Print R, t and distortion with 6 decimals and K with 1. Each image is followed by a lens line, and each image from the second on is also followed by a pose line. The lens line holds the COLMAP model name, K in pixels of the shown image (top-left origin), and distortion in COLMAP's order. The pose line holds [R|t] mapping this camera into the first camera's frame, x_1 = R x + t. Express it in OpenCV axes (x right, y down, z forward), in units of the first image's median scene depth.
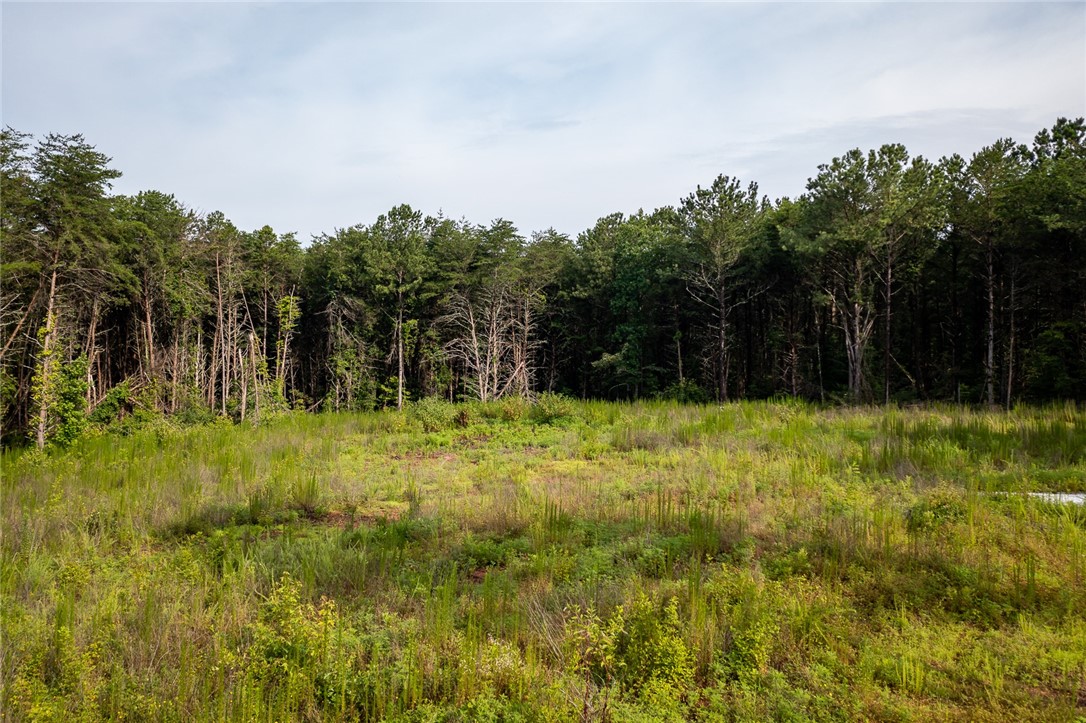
lens RADIAL K [[894.8, 0, 543.0], [0, 894.8, 361.5], [0, 0, 1]] dist [0.001084, 0.003770]
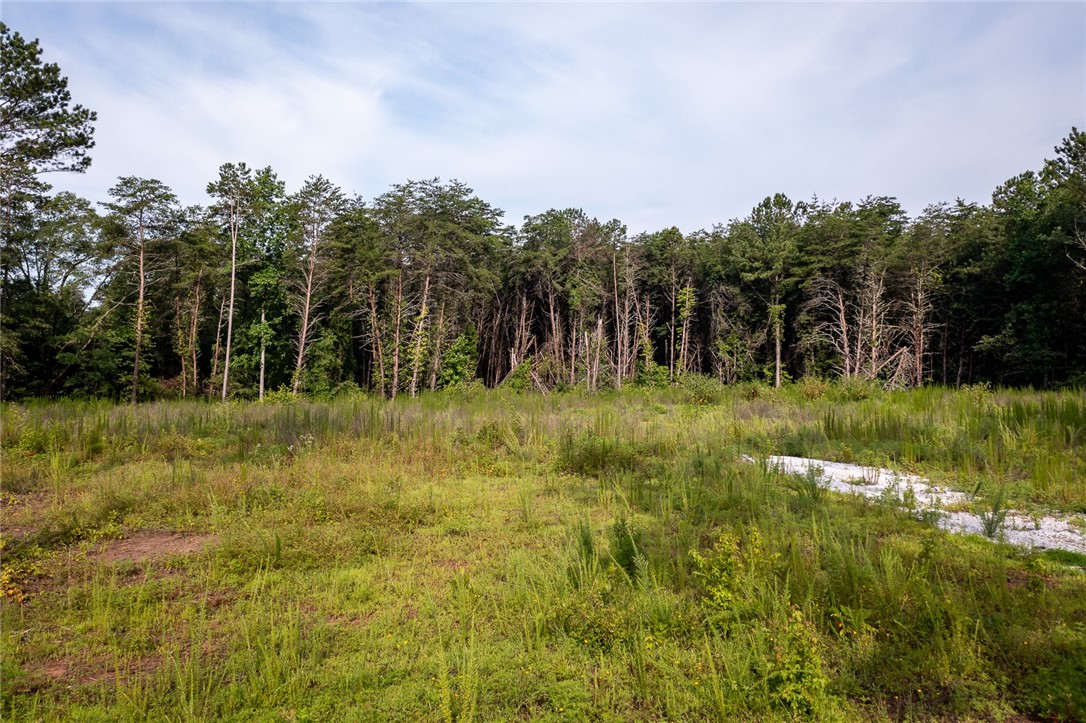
lens RADIAL K [[894.8, 0, 543.0], [0, 894.8, 361.5], [0, 0, 1]] dist [0.001084, 0.003770]
pose [[0.730756, 0.009308, -0.682575, 0.351051], [-0.010322, 0.999943, 0.002586, 0.018236], [0.682561, 0.005156, 0.730811, 0.063353]]
